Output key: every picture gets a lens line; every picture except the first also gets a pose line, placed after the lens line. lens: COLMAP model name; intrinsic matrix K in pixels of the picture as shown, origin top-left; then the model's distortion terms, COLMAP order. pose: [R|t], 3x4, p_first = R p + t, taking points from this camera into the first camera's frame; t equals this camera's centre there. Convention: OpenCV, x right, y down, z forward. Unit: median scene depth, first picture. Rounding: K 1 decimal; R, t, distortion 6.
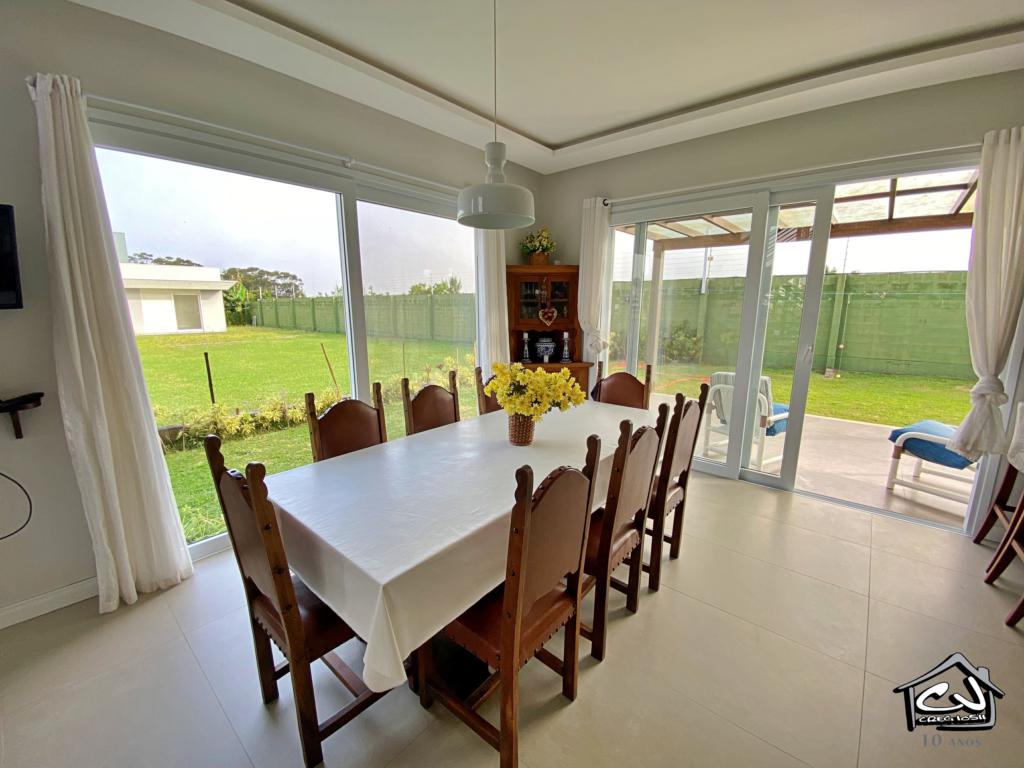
lens RADIAL K [[416.4, 0, 512.0], [0, 416.4, 384.0], [0, 0, 1]] dist [0.013627, -0.017300]
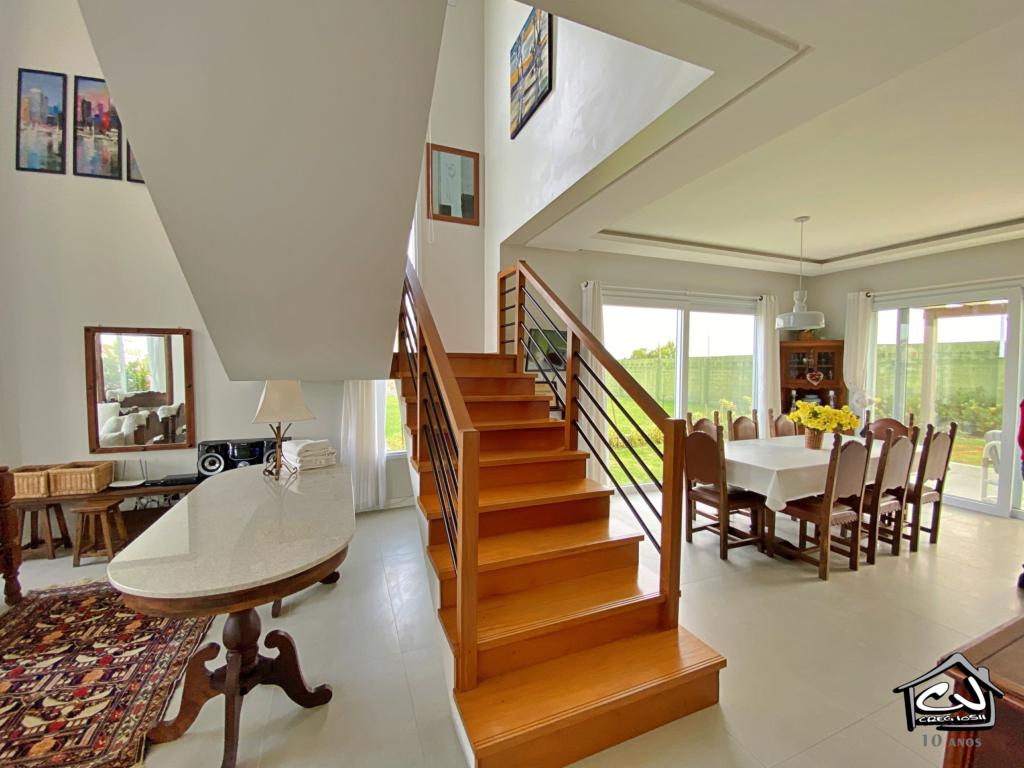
lens RADIAL K [[411.6, 0, 508.6], [0, 411.6, 380.5], [0, 0, 1]] dist [-0.000393, -0.016791]
pose [[0.877586, 0.016916, -0.479120, -0.147551], [-0.091164, 0.987031, -0.132134, 0.106291], [0.470671, 0.159637, 0.867747, -0.589318]]
